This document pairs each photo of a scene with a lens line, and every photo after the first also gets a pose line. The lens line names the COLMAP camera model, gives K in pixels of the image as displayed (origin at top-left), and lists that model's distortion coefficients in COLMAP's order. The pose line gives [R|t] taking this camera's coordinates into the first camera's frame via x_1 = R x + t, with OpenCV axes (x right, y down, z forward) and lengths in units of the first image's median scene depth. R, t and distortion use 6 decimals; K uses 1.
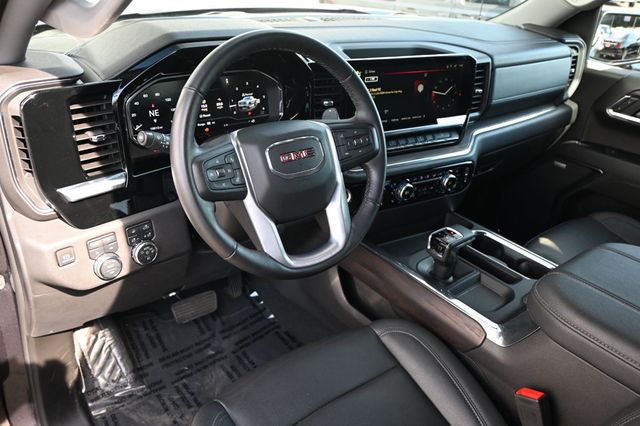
lens RADIAL K [[490.2, 0, 320.0], [0, 490.2, 213.0], [0, 0, 1]] dist [-0.000855, -0.000062]
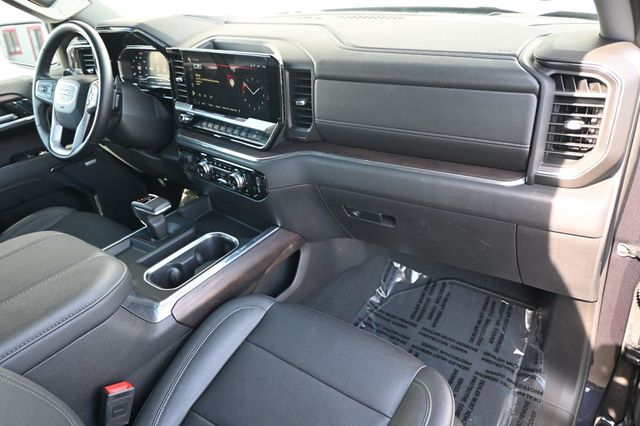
lens RADIAL K [[453.6, 0, 320.0], [0, 453.6, 213.0], [0, 0, 1]] dist [0.076867, 0.000392]
pose [[0.267038, 0.366404, -0.891313, 1.198757], [-0.368615, 0.893400, 0.256825, -0.316523], [0.890401, 0.259969, 0.373634, 0.846937]]
